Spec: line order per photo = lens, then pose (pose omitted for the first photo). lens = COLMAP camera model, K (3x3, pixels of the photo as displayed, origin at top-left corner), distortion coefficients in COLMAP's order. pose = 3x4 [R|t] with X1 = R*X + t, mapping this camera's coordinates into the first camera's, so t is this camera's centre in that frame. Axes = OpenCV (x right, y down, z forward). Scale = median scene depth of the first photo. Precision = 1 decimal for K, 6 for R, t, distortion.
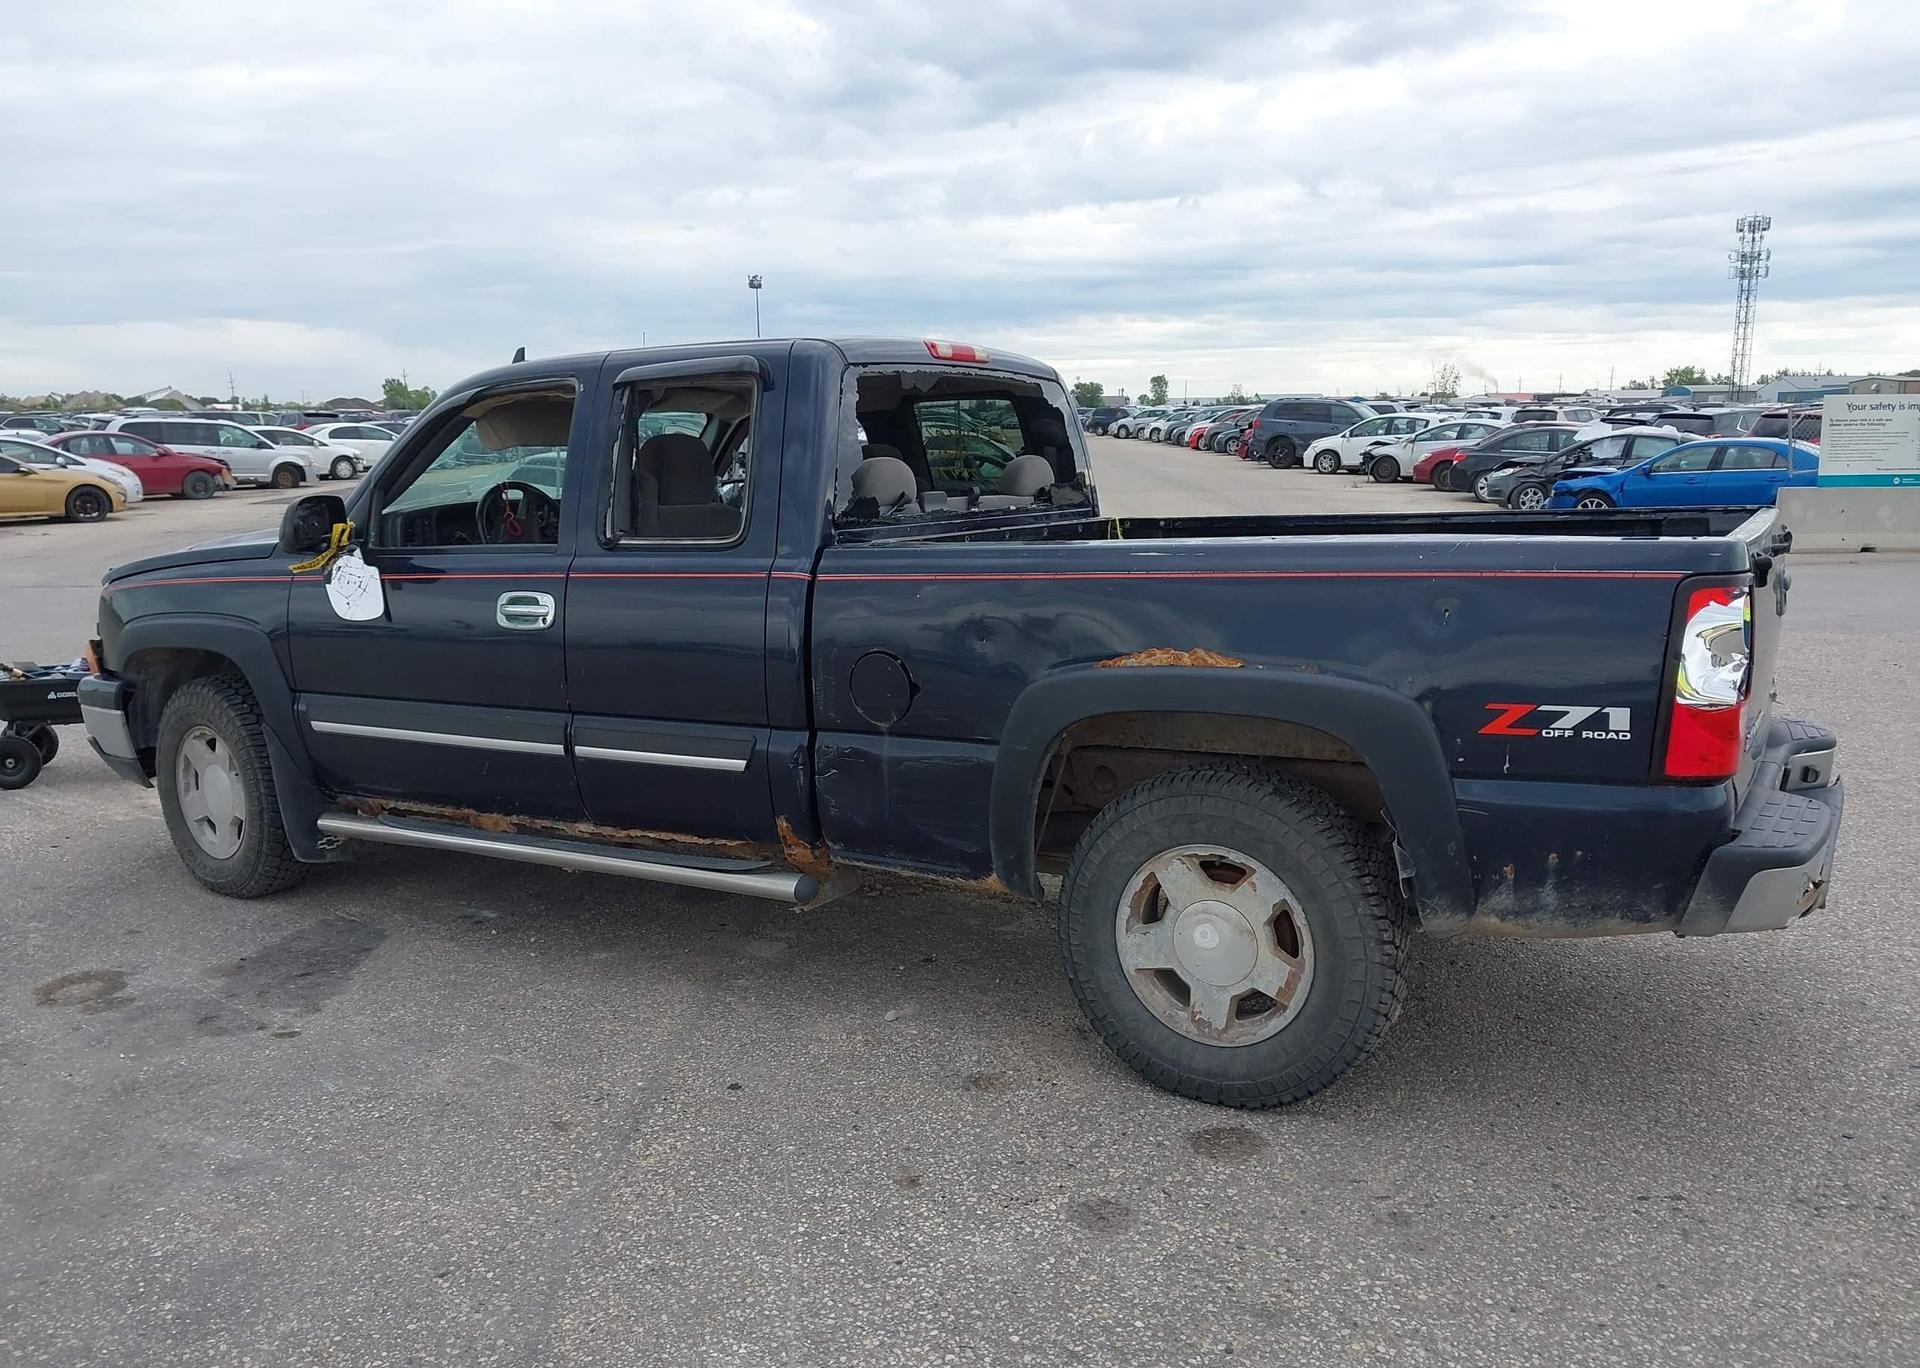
lens RADIAL K [[1513.3, 0, 957.3], [0, 1513.3, 723.7], [0, 0, 1]] dist [0.049372, -0.063954]
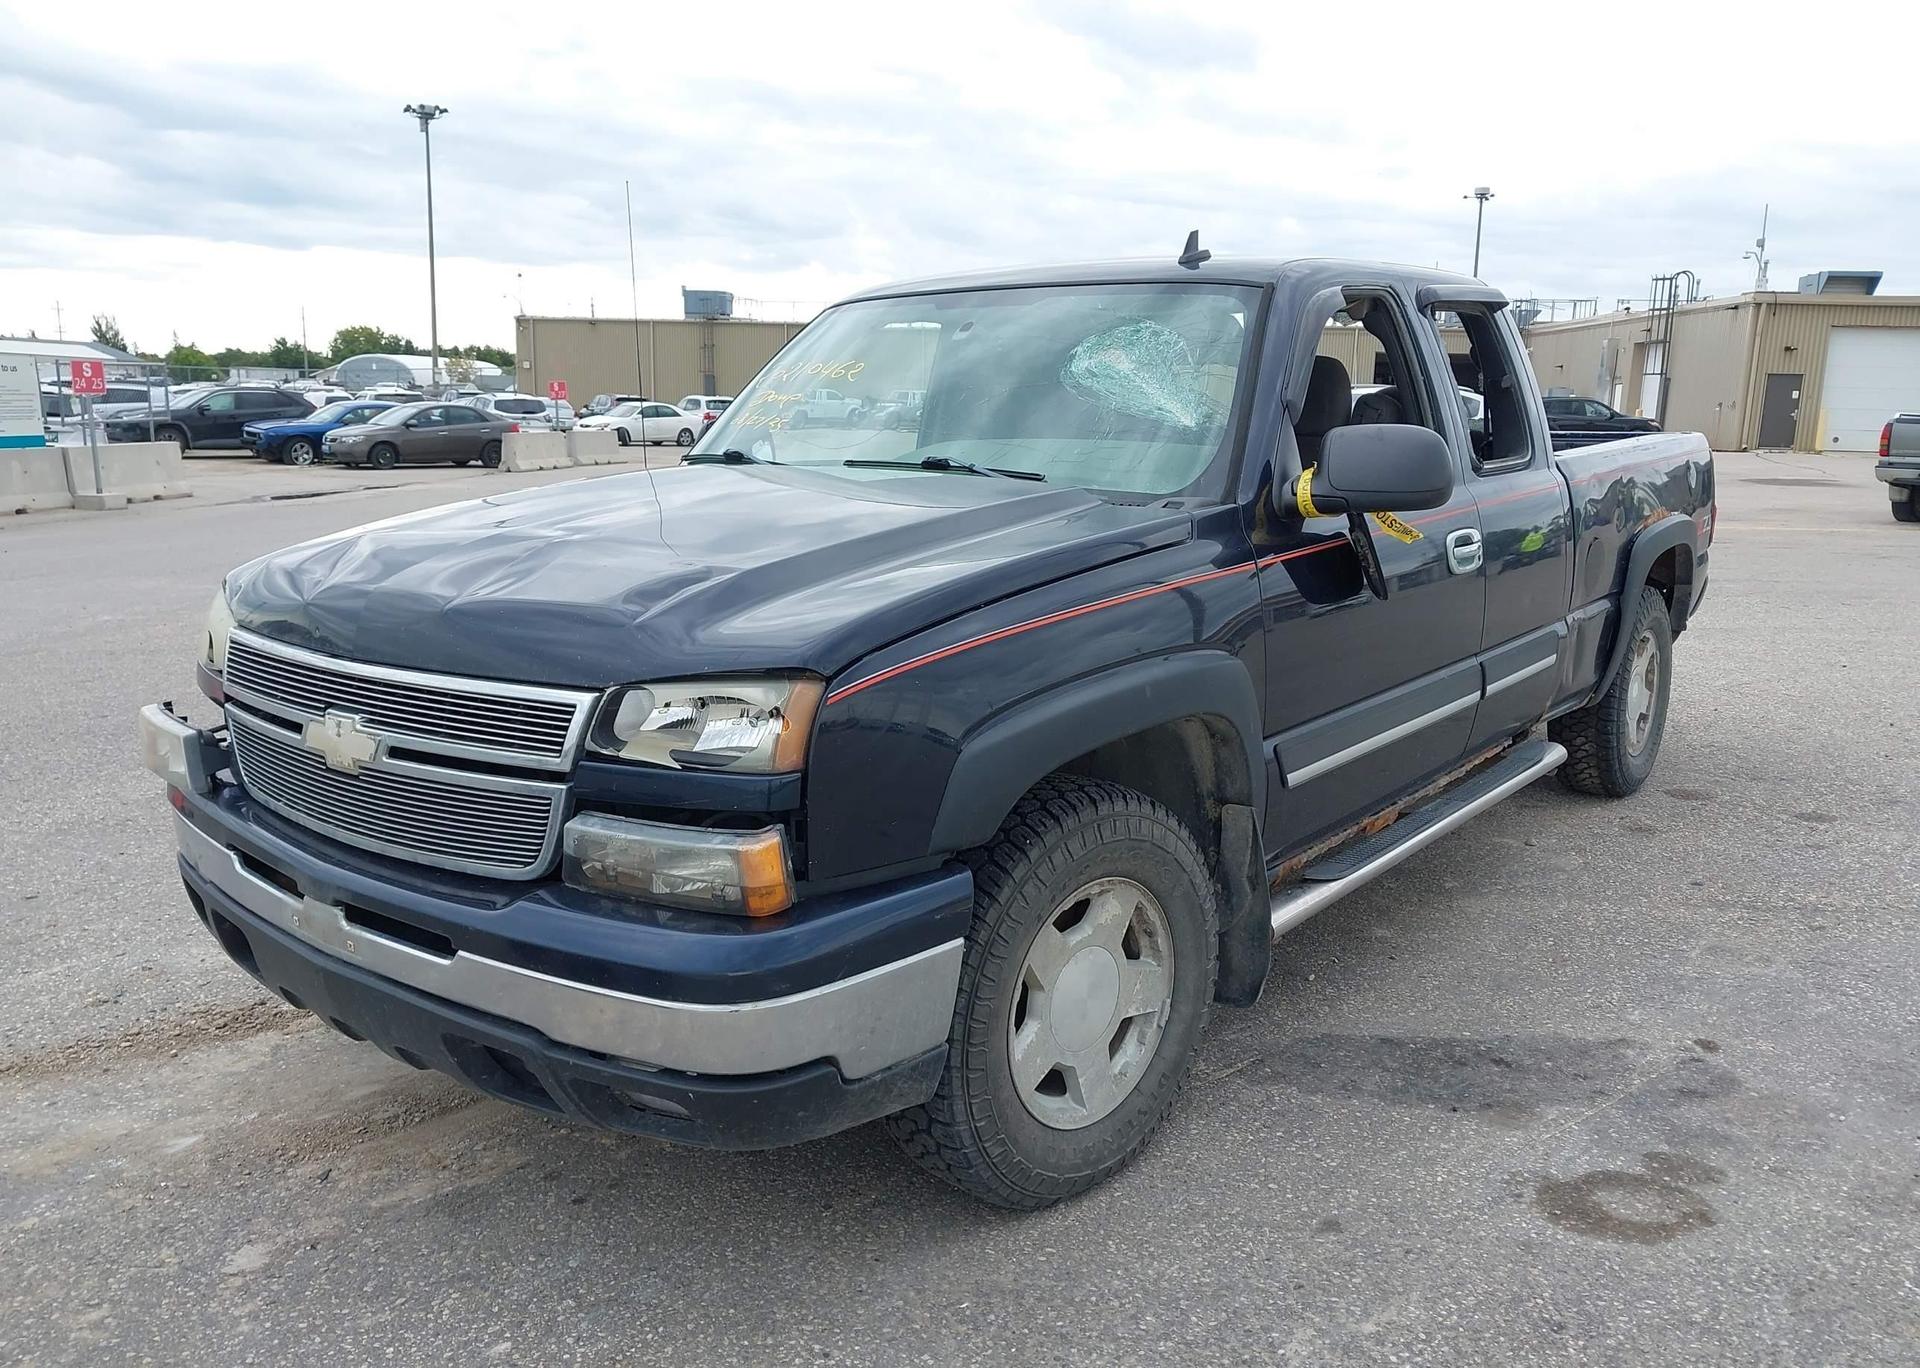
lens RADIAL K [[1513.3, 0, 938.0], [0, 1513.3, 718.8], [0, 0, 1]] dist [0.049372, -0.063954]
pose [[0.145042, -0.190932, 0.970828, -1.199777], [0.177701, 0.970276, 0.164275, -0.178394], [-0.973337, 0.148690, 0.174660, 1.143245]]
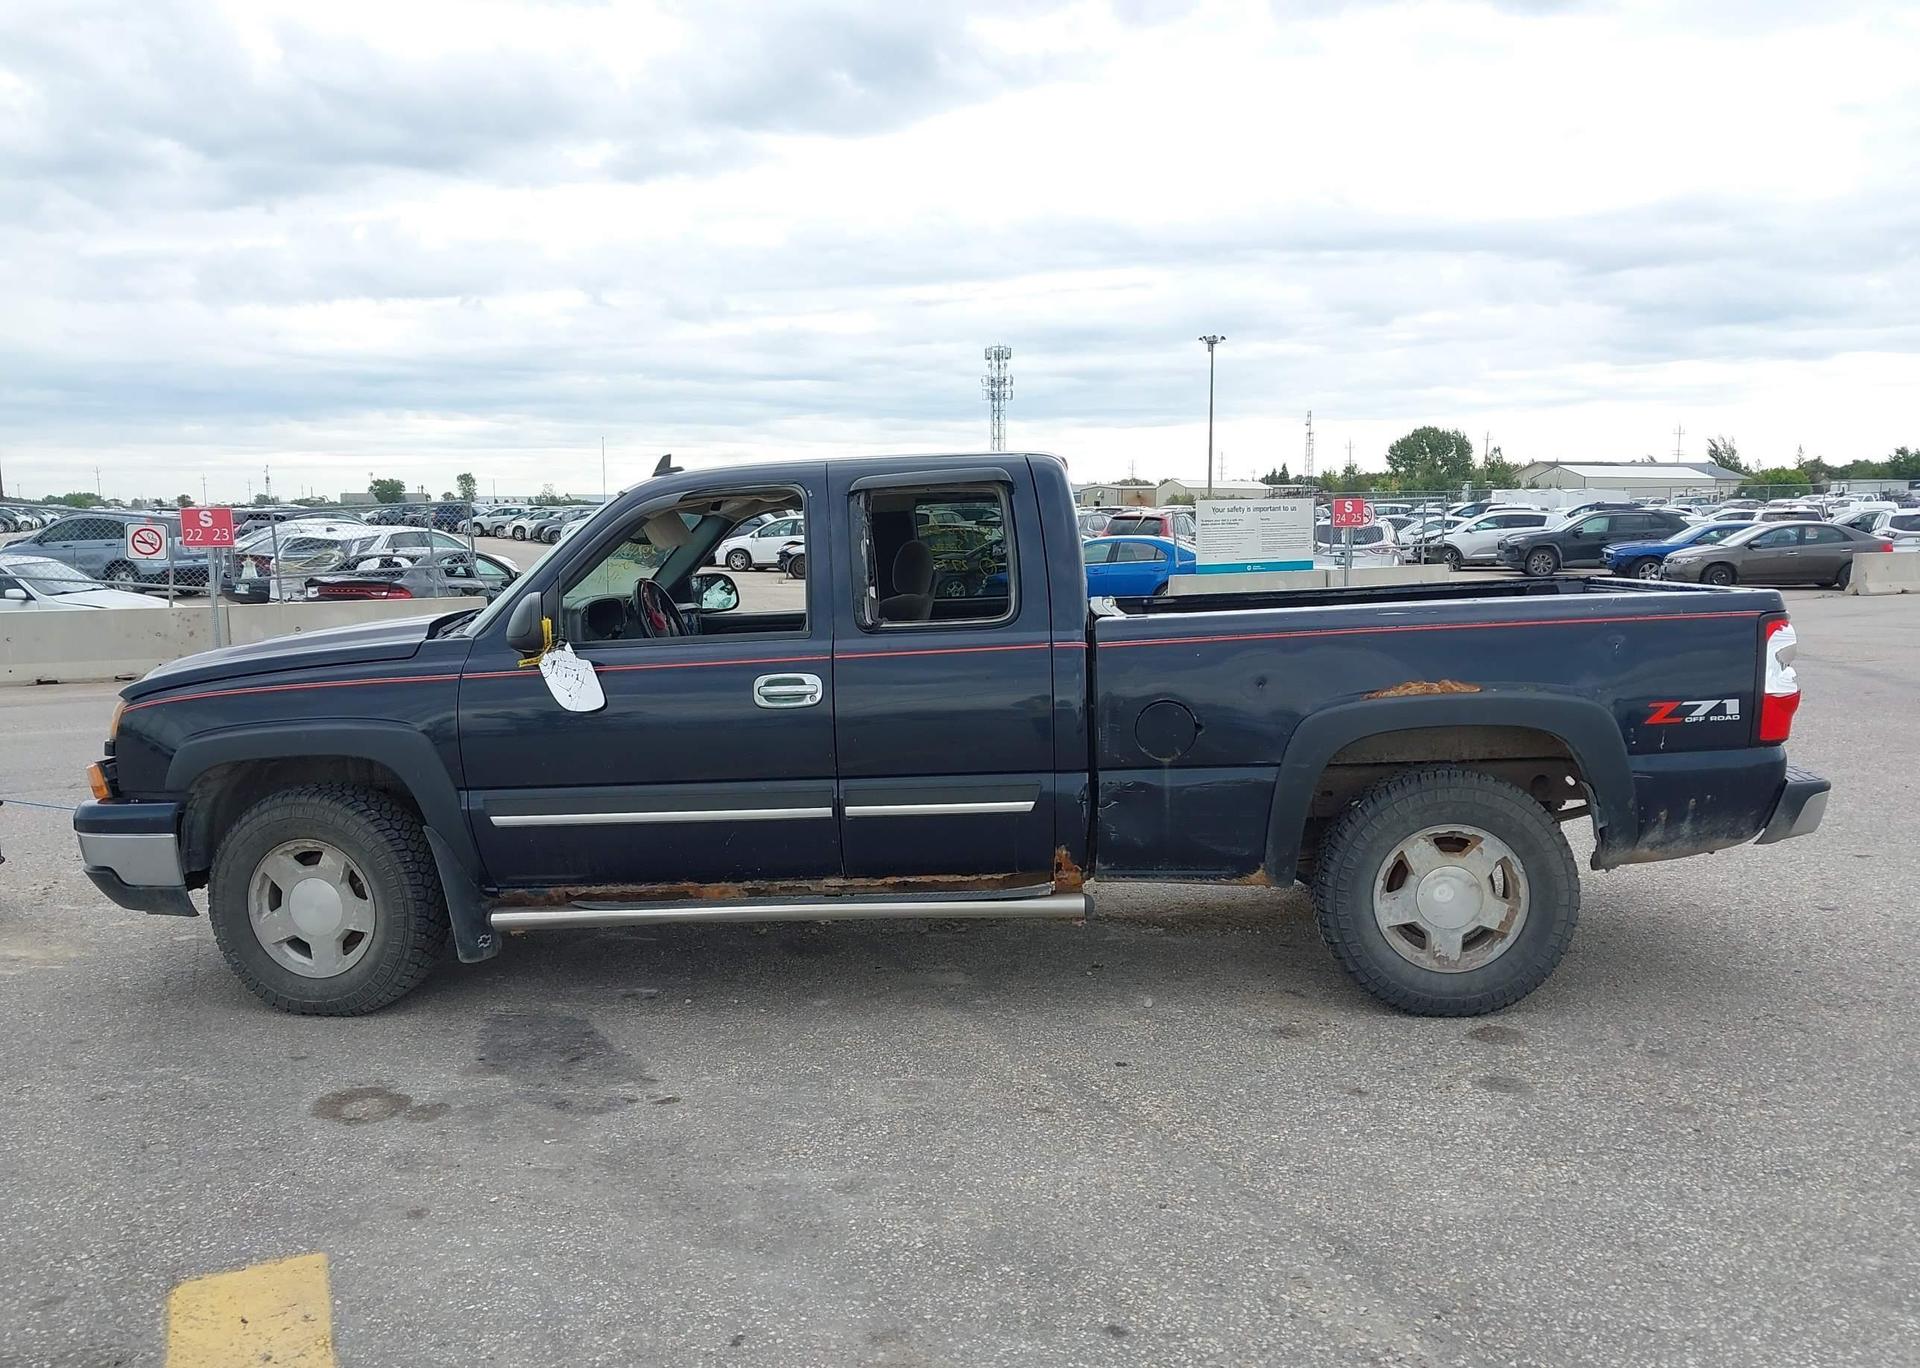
lens RADIAL K [[1513.3, 0, 952.3], [0, 1513.3, 695.8], [0, 0, 1]] dist [0.049372, -0.063954]
pose [[0.903188, -0.052547, 0.426016, -0.637831], [0.087174, 0.994251, -0.062181, 0.008946], [-0.420300, 0.093299, 0.902576, -0.050064]]
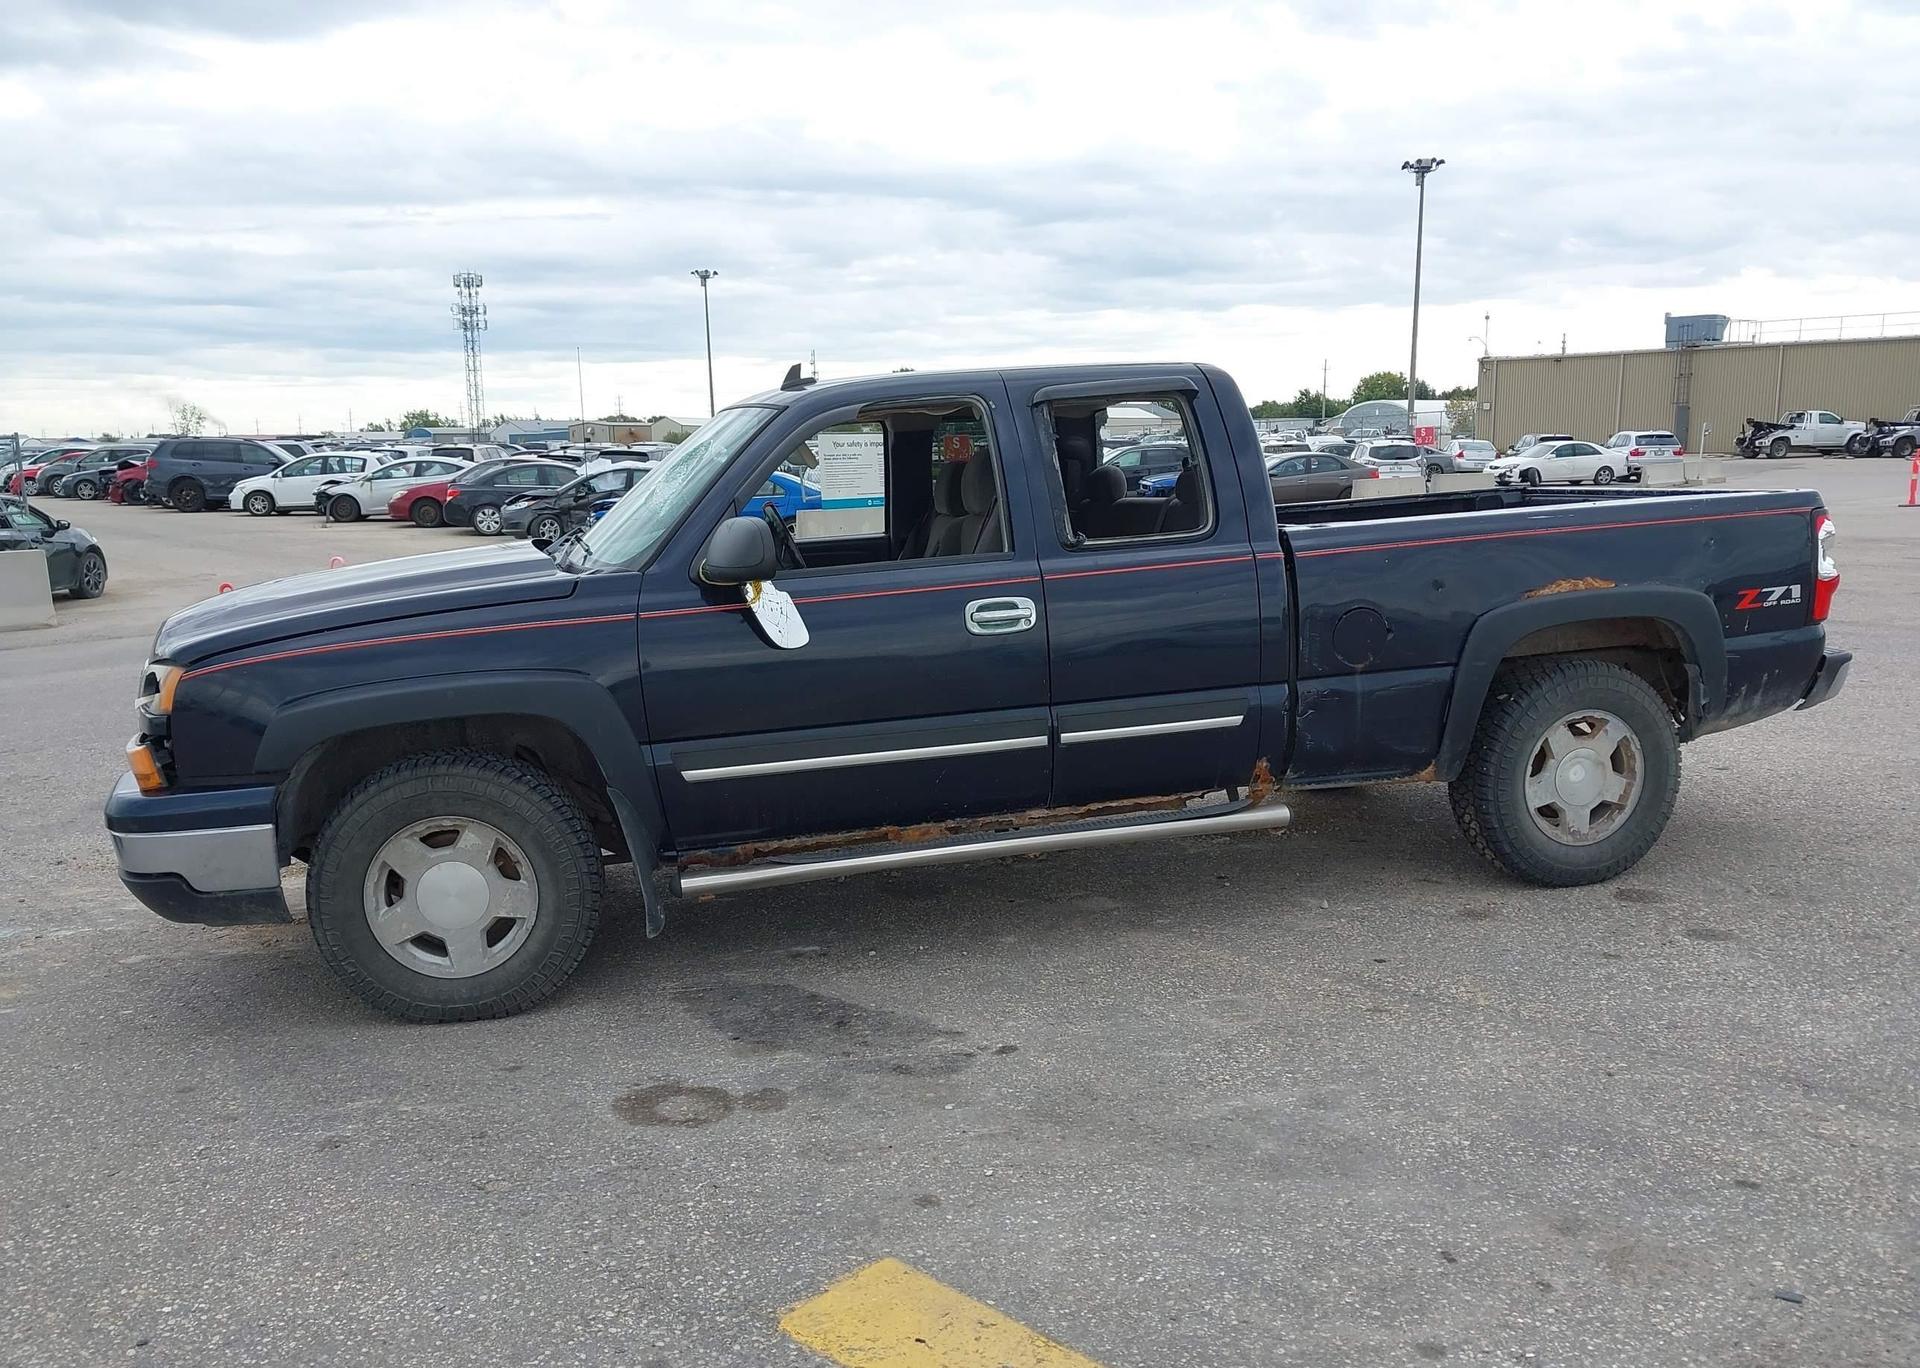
lens RADIAL K [[1513.3, 0, 943.5], [0, 1513.3, 702.8], [0, 0, 1]] dist [0.049372, -0.063954]
pose [[0.708986, -0.122837, 0.694442, -1.032306], [0.150577, 0.988373, 0.021098, -0.041685], [-0.688959, 0.089609, 0.719239, 0.275573]]
